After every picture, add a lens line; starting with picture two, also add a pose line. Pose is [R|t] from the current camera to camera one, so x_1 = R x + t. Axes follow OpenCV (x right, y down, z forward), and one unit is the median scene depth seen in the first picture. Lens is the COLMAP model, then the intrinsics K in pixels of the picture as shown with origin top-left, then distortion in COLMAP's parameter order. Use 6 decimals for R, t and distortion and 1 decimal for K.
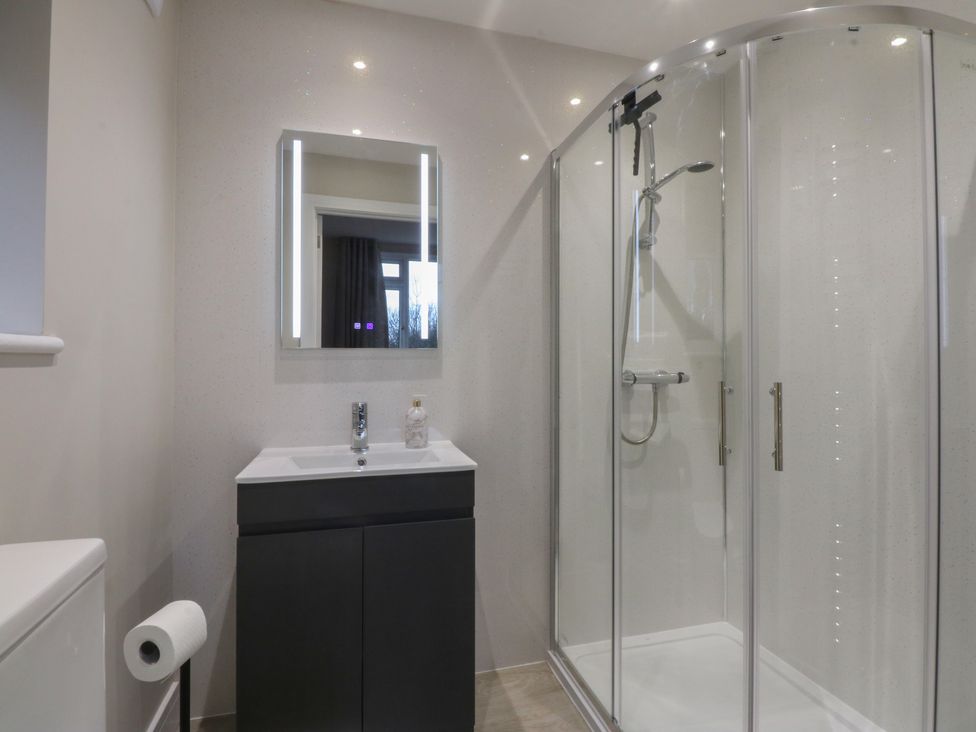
lens RADIAL K [[564.4, 0, 495.5], [0, 564.4, 354.5], [0, 0, 1]] dist [0.000483, -0.010220]
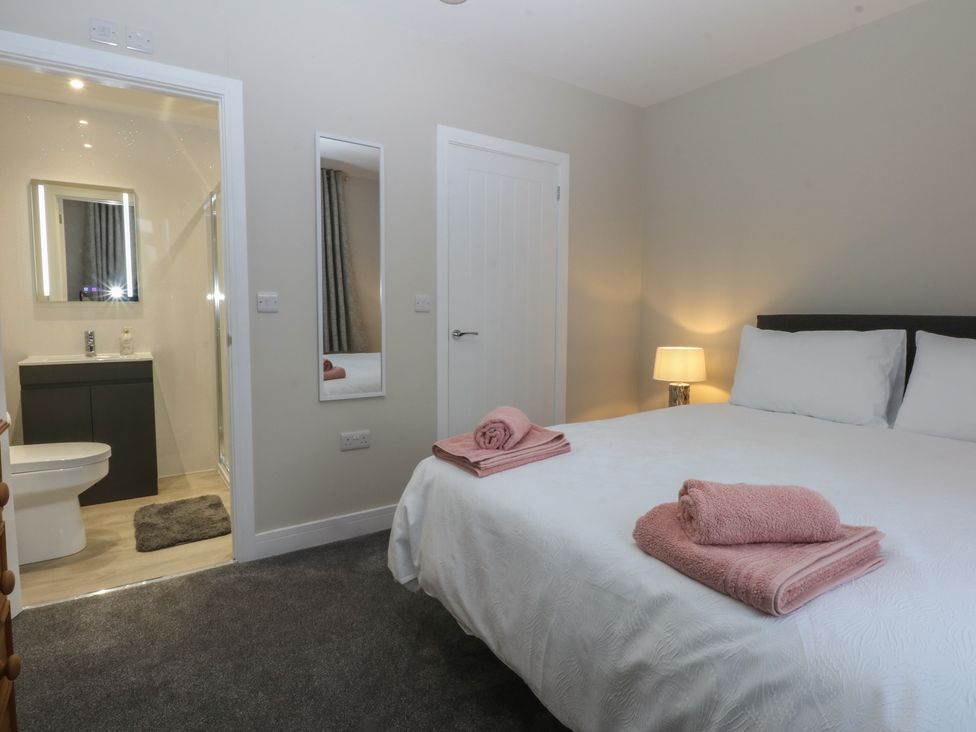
lens RADIAL K [[564.4, 0, 495.5], [0, 564.4, 354.5], [0, 0, 1]] dist [0.000483, -0.010220]
pose [[0.943212, -0.026688, 0.331119, 0.393013], [-0.000766, 0.996590, 0.082507, 0.007766], [-0.332192, -0.078075, 0.939975, -1.159413]]
